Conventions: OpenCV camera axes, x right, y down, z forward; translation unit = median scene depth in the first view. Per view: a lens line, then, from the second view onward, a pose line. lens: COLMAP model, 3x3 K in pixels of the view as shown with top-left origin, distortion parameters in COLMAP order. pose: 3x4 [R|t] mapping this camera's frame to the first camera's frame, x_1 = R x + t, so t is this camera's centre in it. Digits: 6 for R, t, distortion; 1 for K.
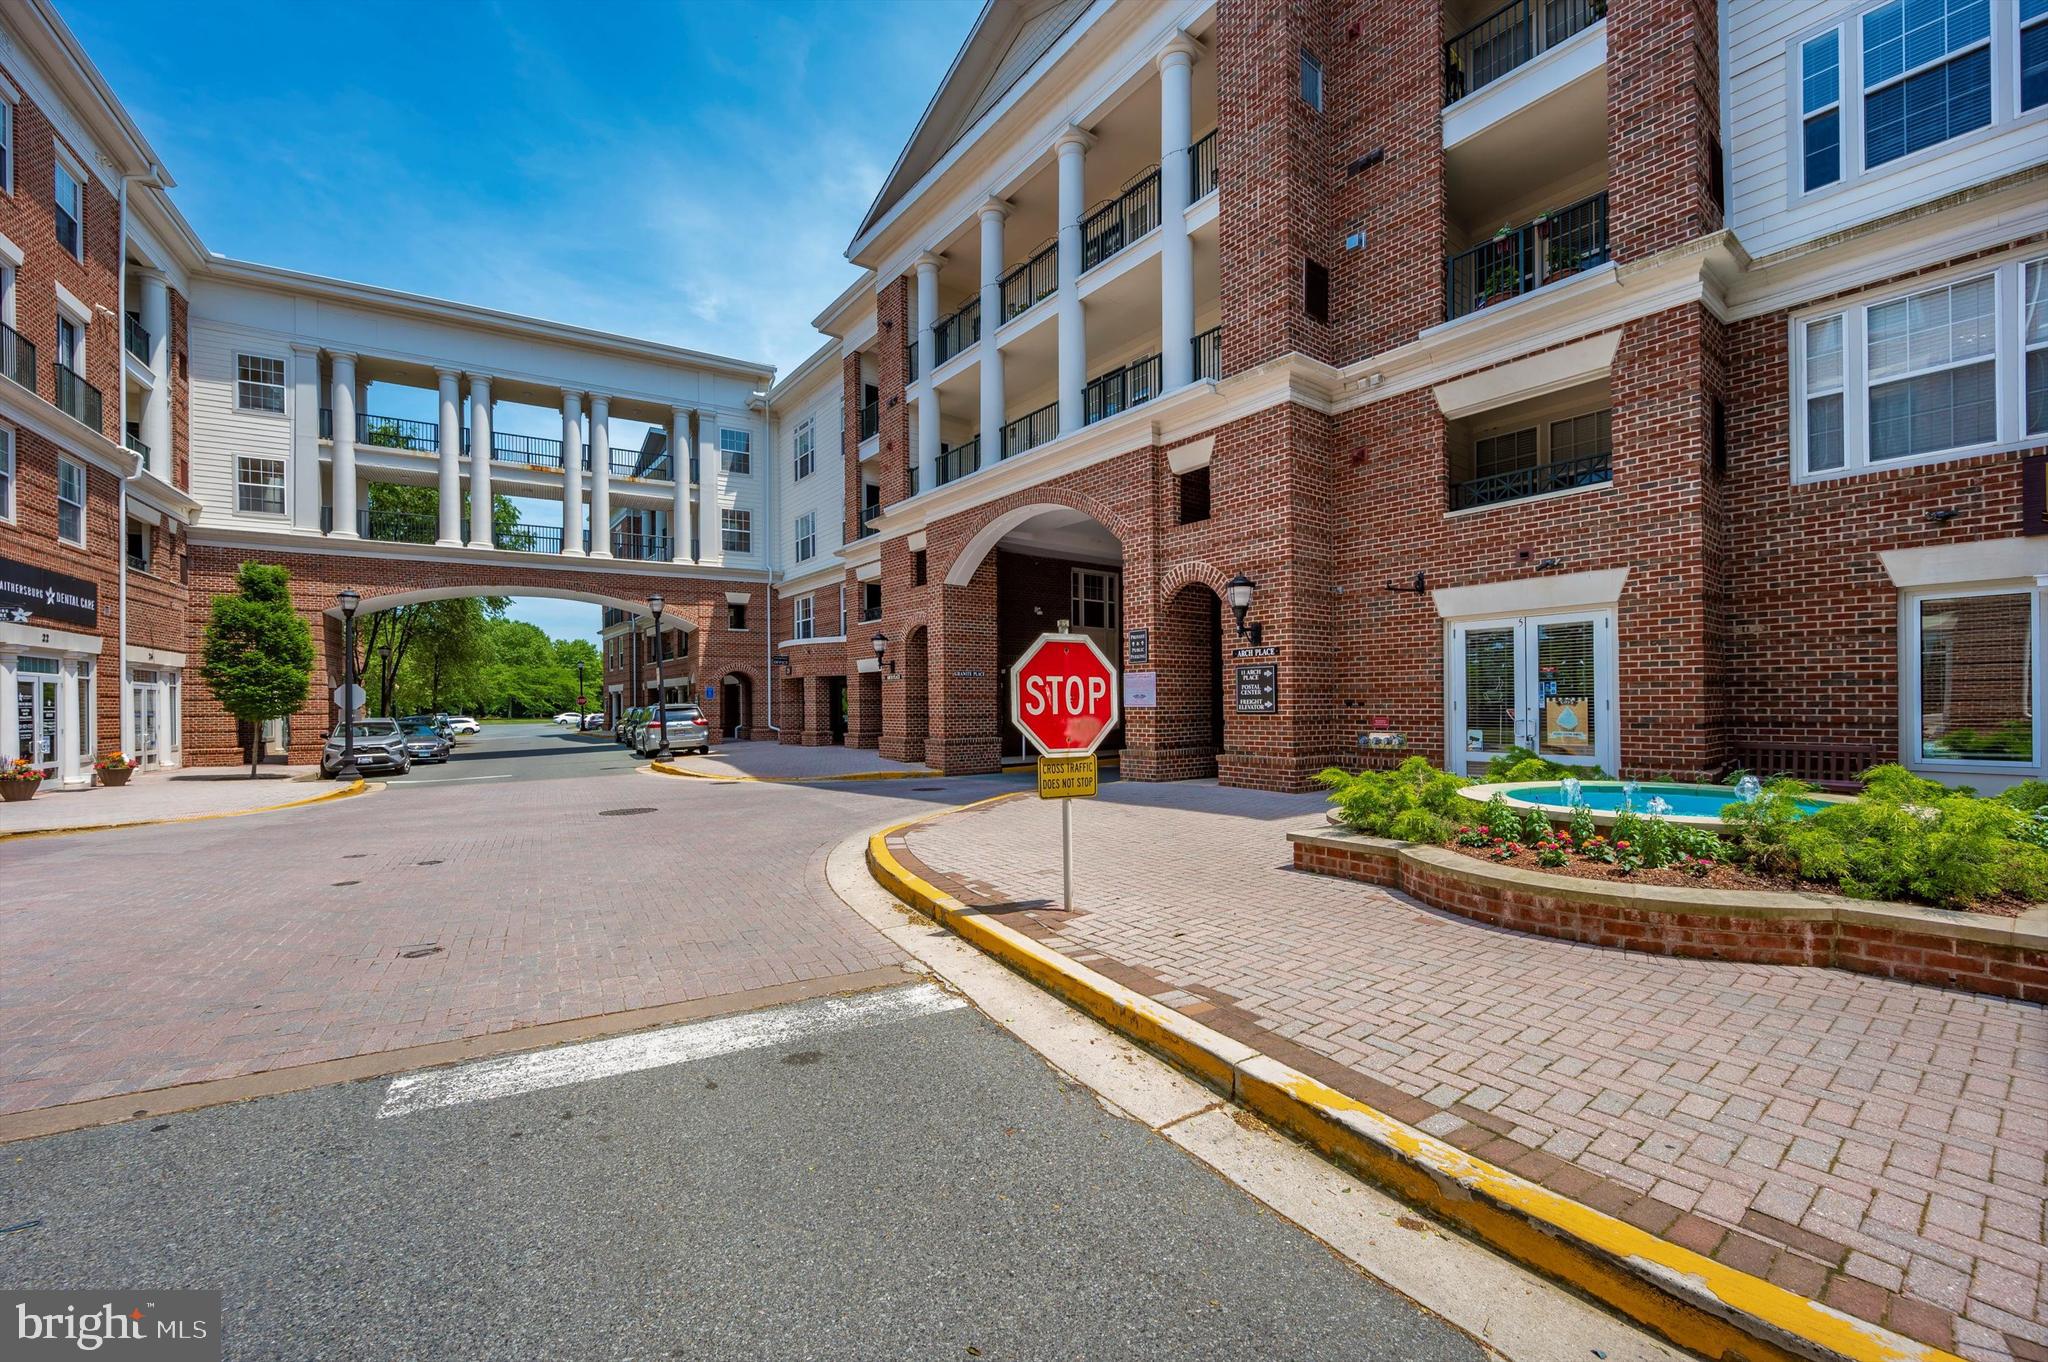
lens RADIAL K [[812.5, 0, 993.7], [0, 812.5, 696.7], [0, 0, 1]] dist [0.000215, 0.000163]
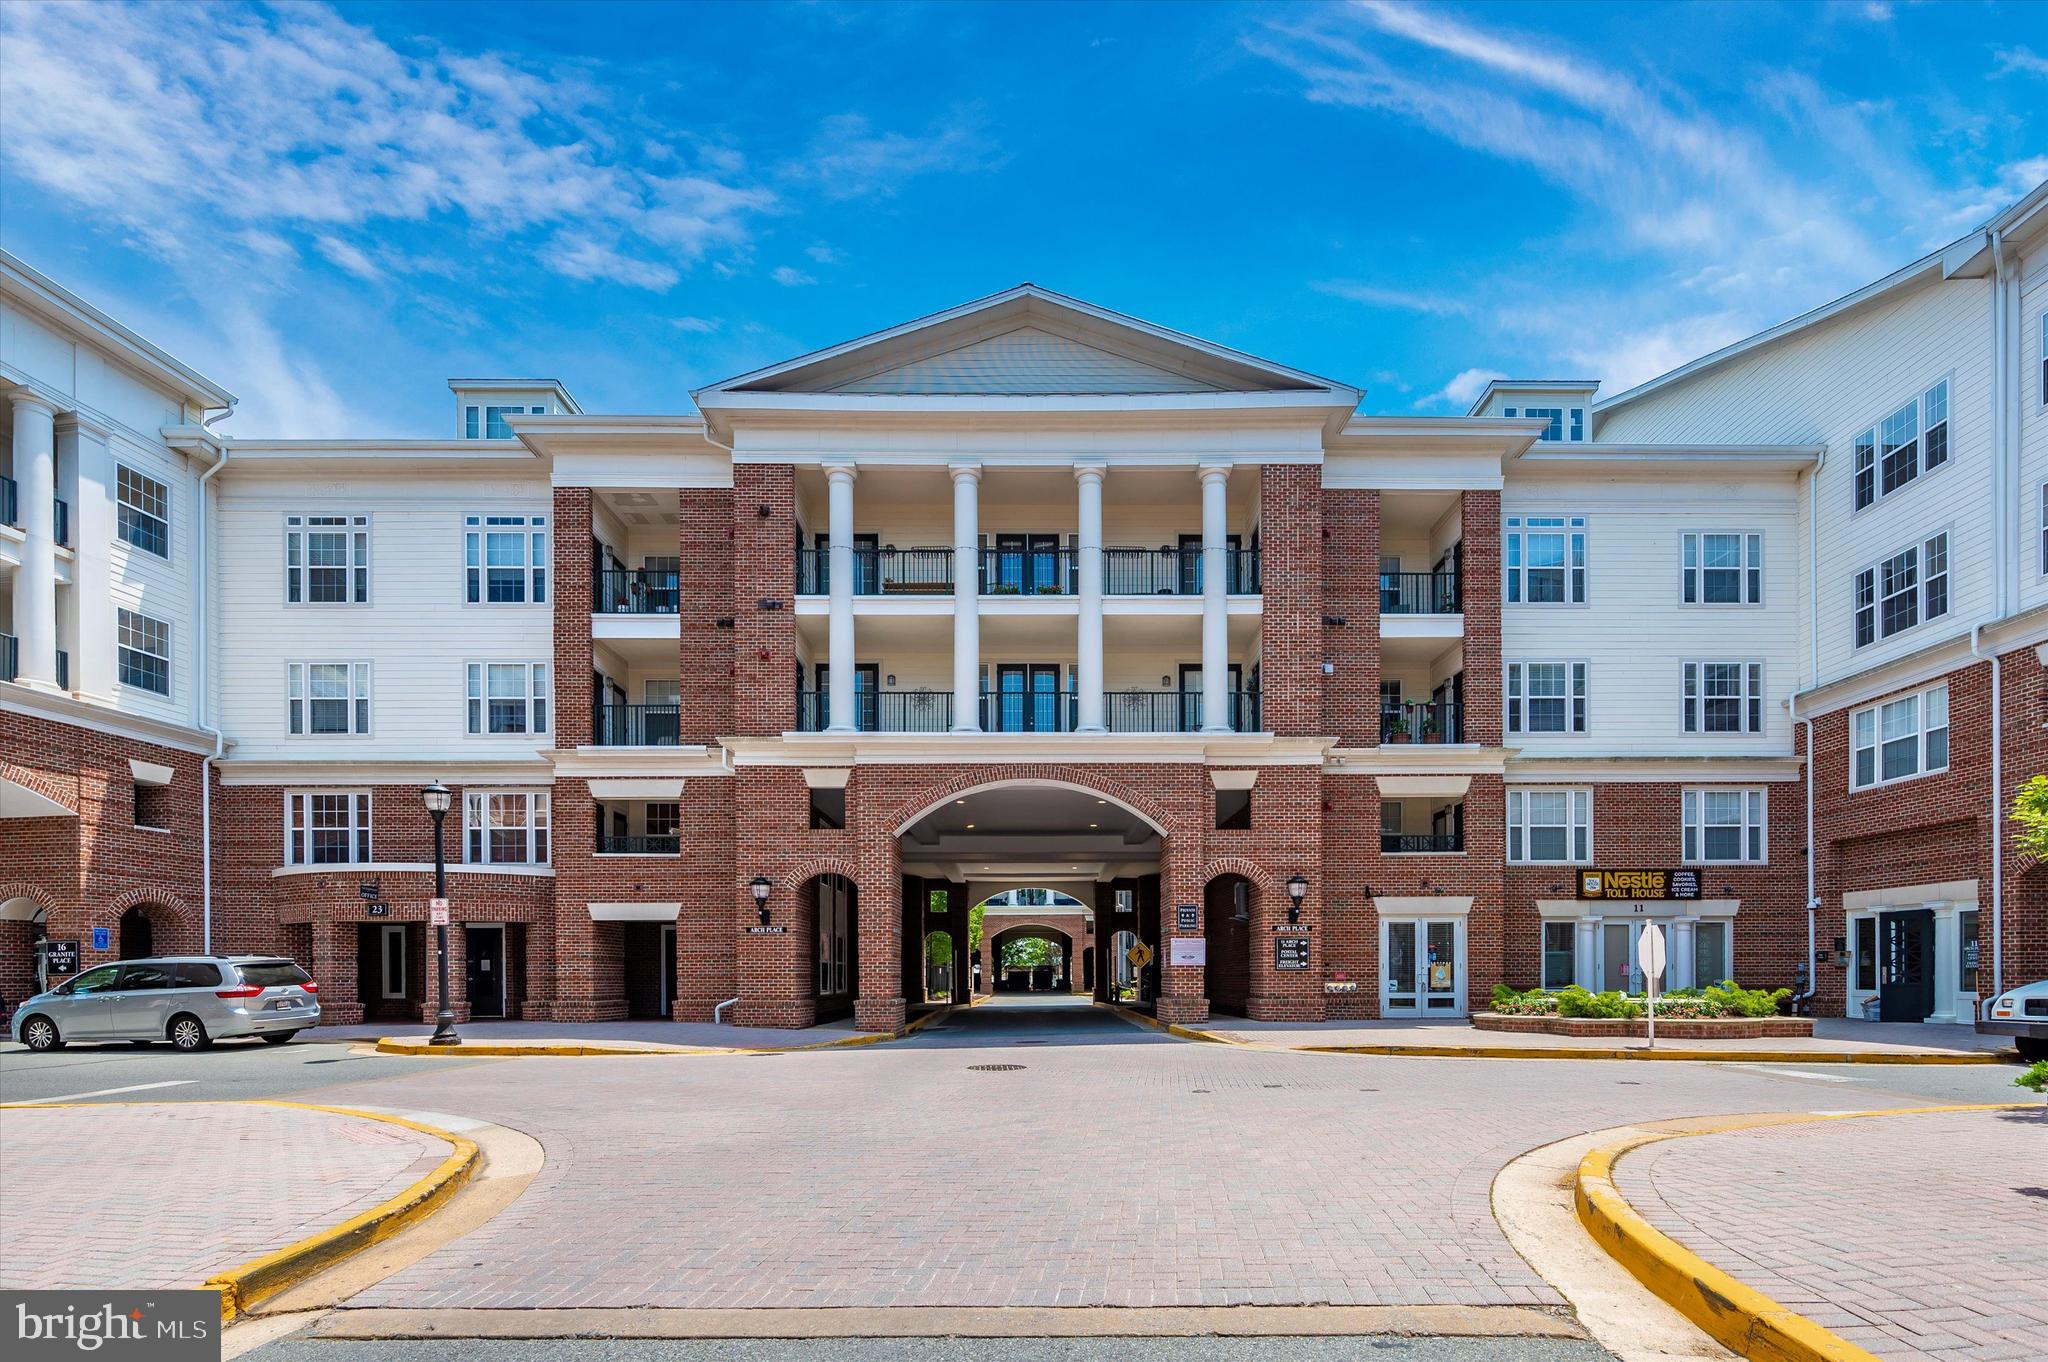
lens RADIAL K [[974.2, 0, 1016.4], [0, 974.2, 961.4], [0, 0, 1]] dist [0.003401, 0.000263]
pose [[0.618135, 0.019176, 0.785838, -1.378721], [-0.011681, 0.999816, -0.015209, 0.037798], [-0.785985, 0.000222, 0.618246, 0.311946]]
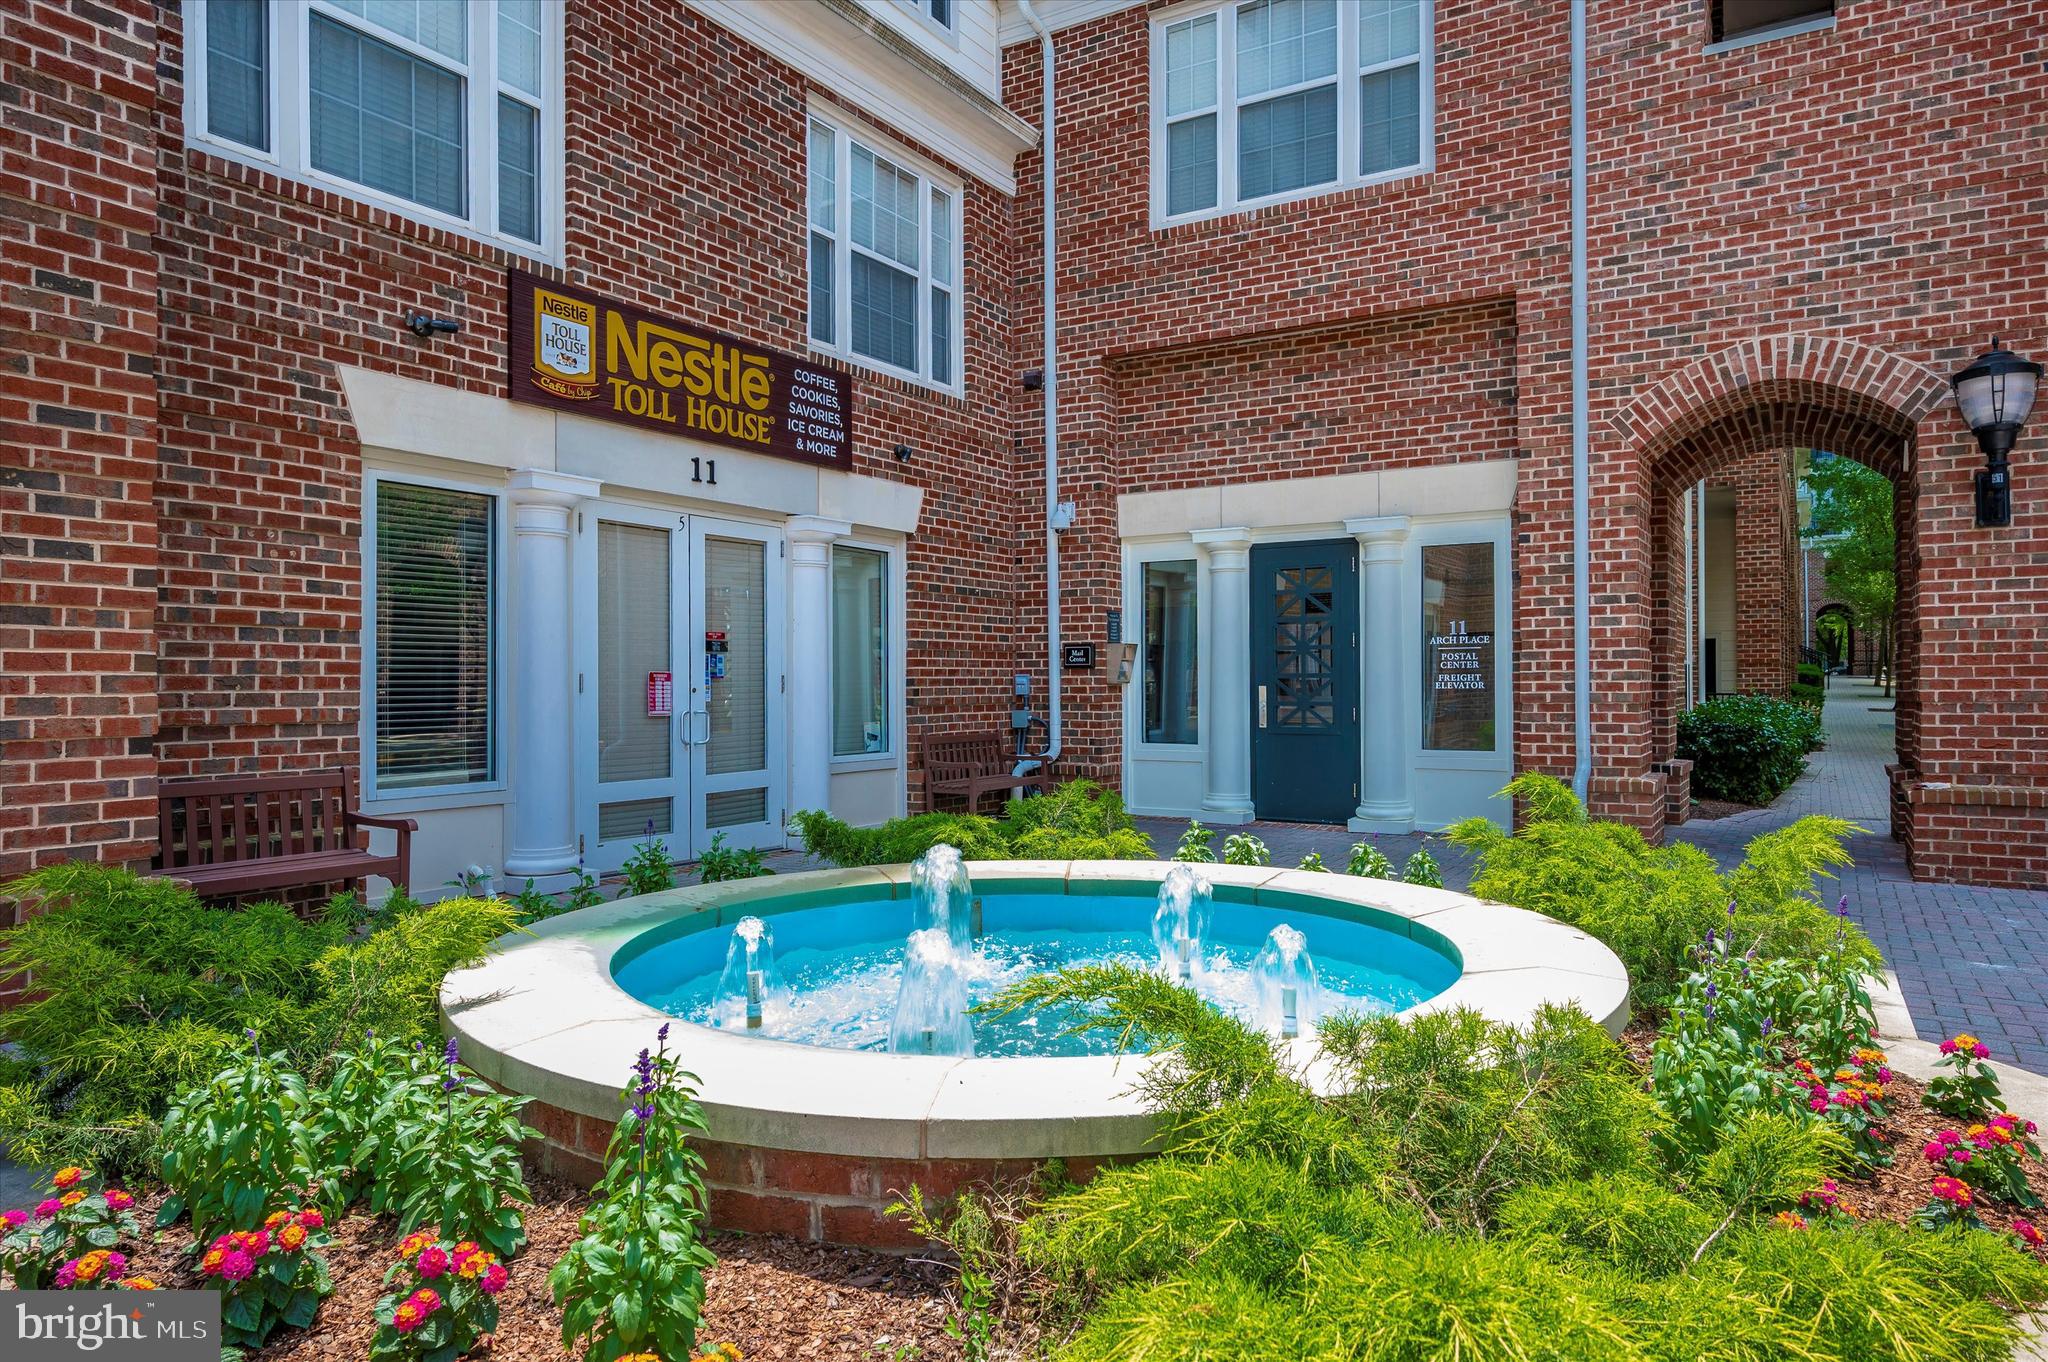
lens RADIAL K [[1262.8, 0, 1024.0], [0, 1262.8, 681.0], [0, 0, 1]] dist [0.003300, 0.001115]
pose [[-0.366606, 0.011444, 0.930306, 0.176333], [-0.003009, 0.999905, -0.013486, 0.011675], [-0.930372, -0.007743, -0.366536, 0.622028]]
